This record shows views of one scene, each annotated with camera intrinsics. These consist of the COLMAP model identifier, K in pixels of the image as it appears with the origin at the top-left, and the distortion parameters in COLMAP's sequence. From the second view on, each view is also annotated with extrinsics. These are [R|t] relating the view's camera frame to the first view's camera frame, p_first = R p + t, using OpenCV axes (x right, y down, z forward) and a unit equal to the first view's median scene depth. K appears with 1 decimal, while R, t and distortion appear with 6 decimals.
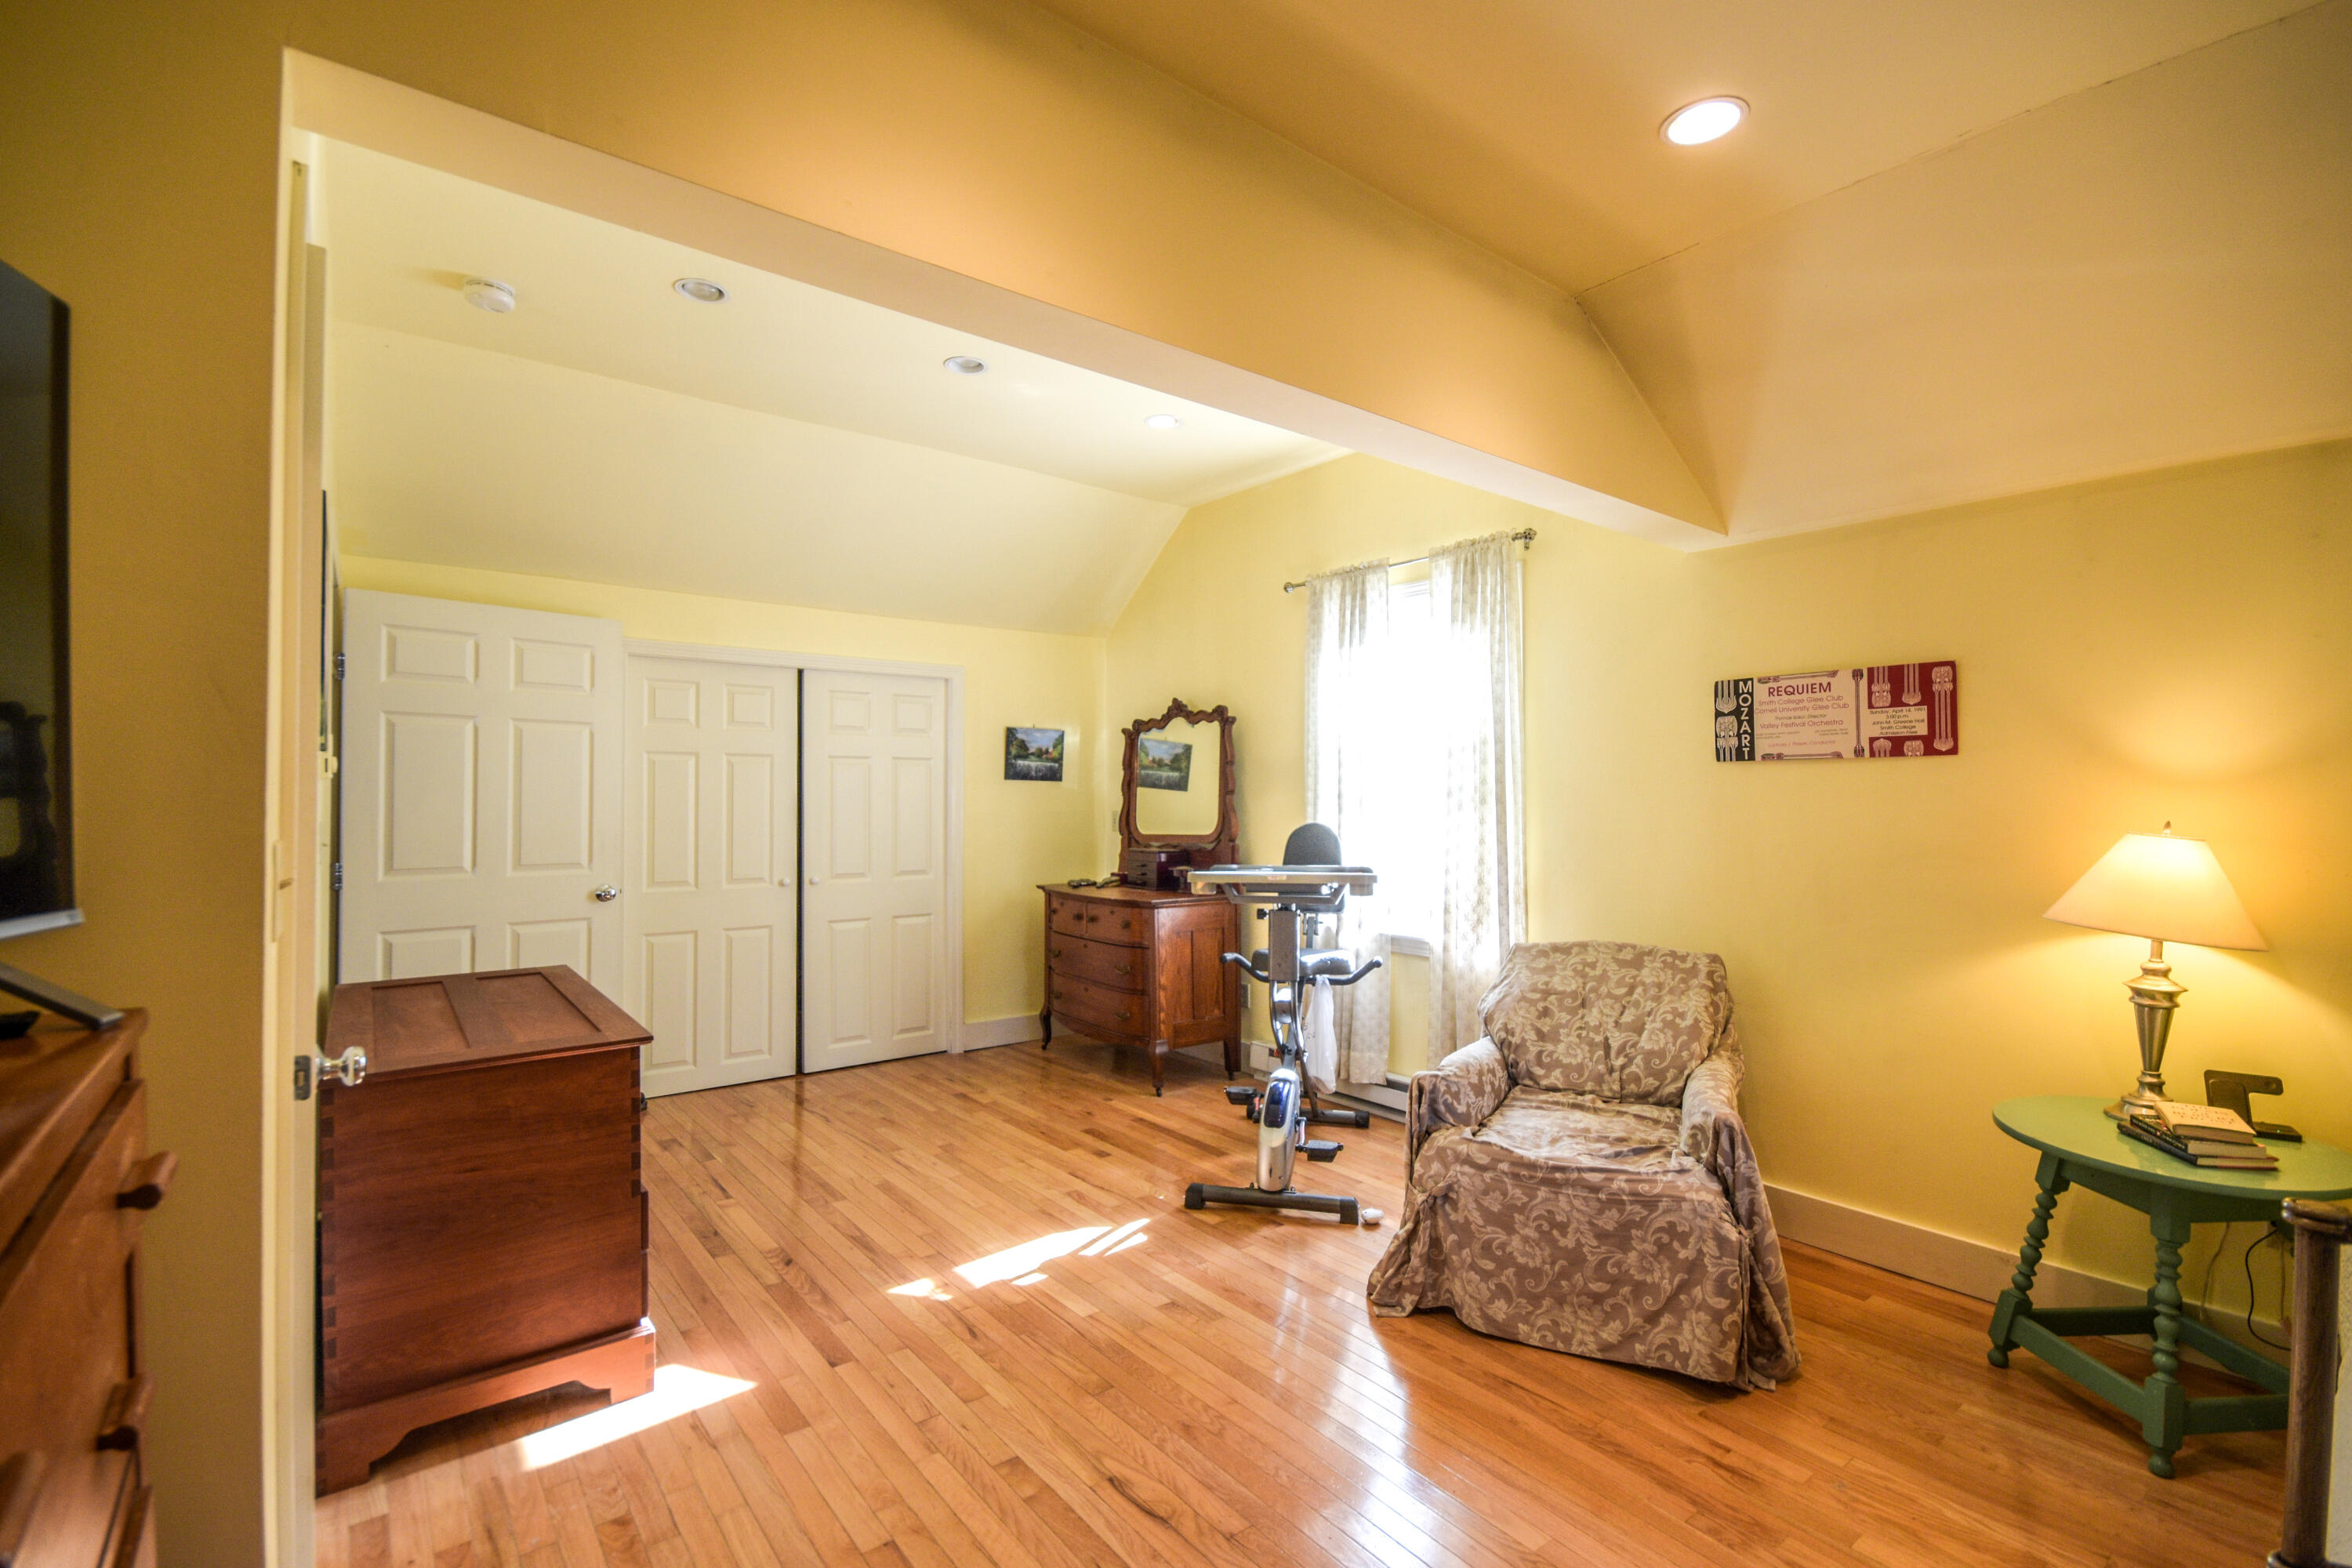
lens RADIAL K [[1051.6, 0, 1175.1], [0, 1051.6, 784.6], [0, 0, 1]] dist [-0.009868, -0.001109]
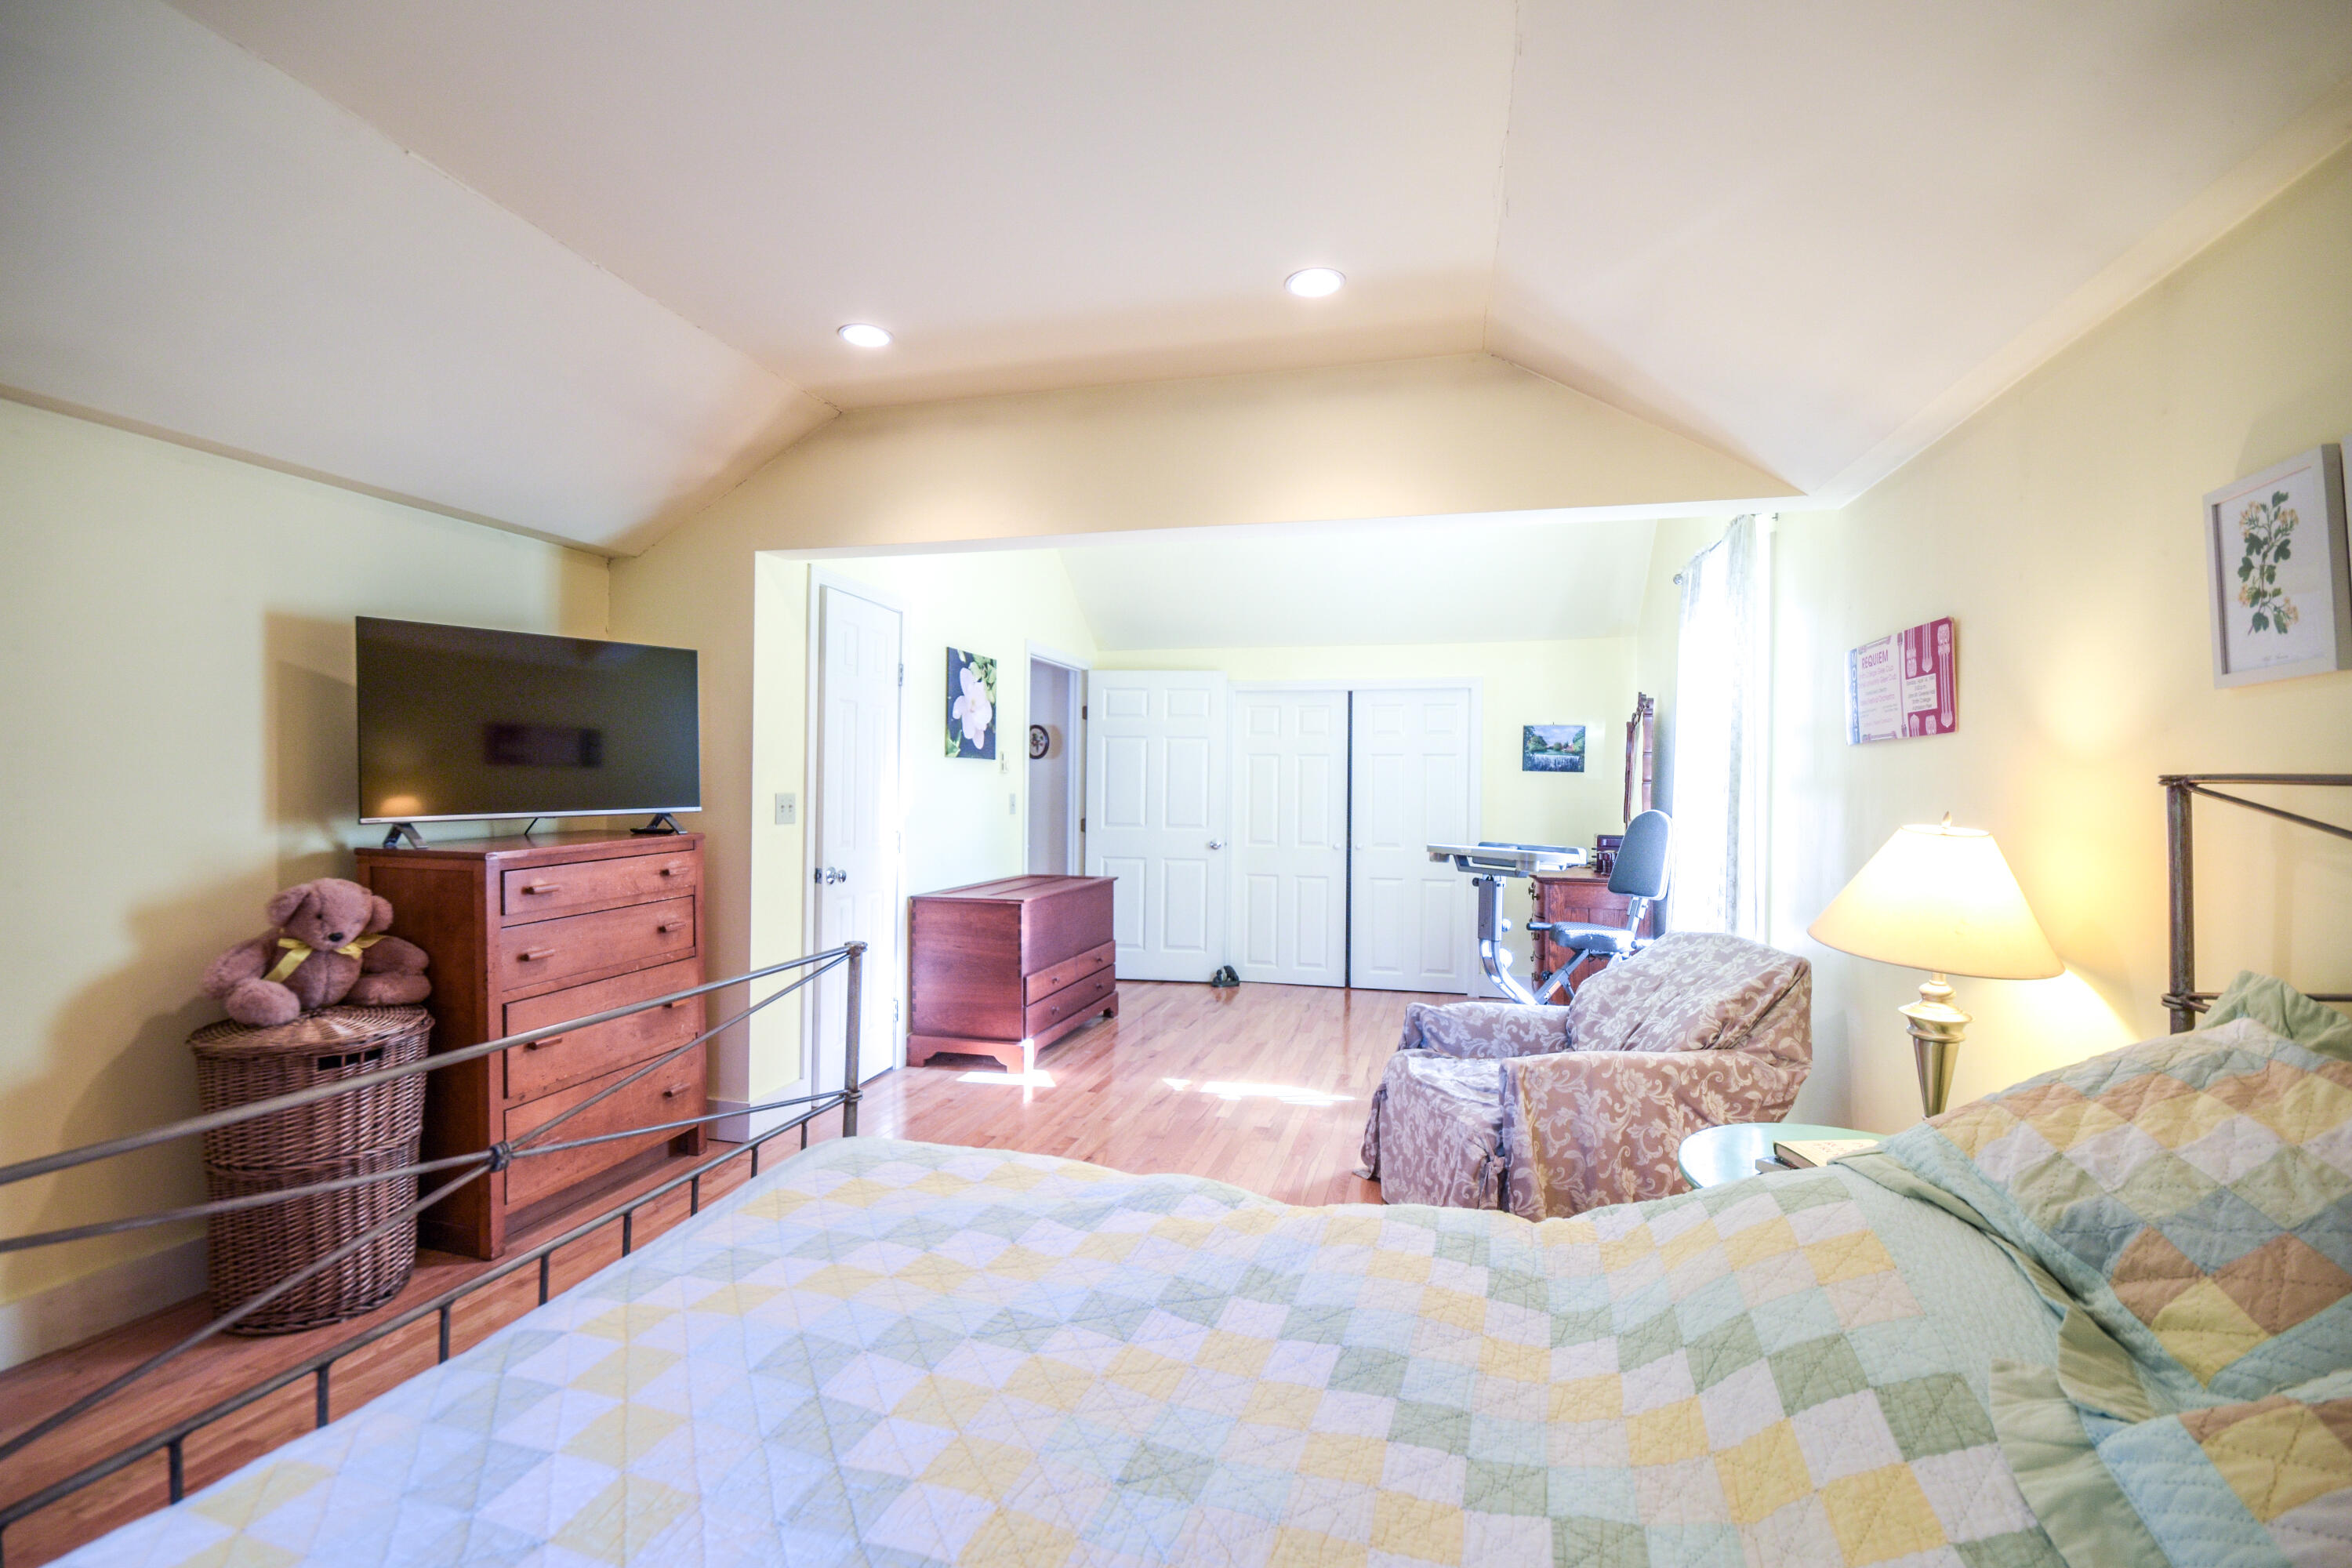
lens RADIAL K [[1051.6, 0, 1190.6], [0, 1051.6, 782.8], [0, 0, 1]] dist [-0.009868, -0.001109]
pose [[0.596199, 0.001473, -0.802836, 1.019533], [0.001659, 0.999994, 0.003066, 0.007312], [0.802835, -0.003160, 0.596193, 0.038041]]
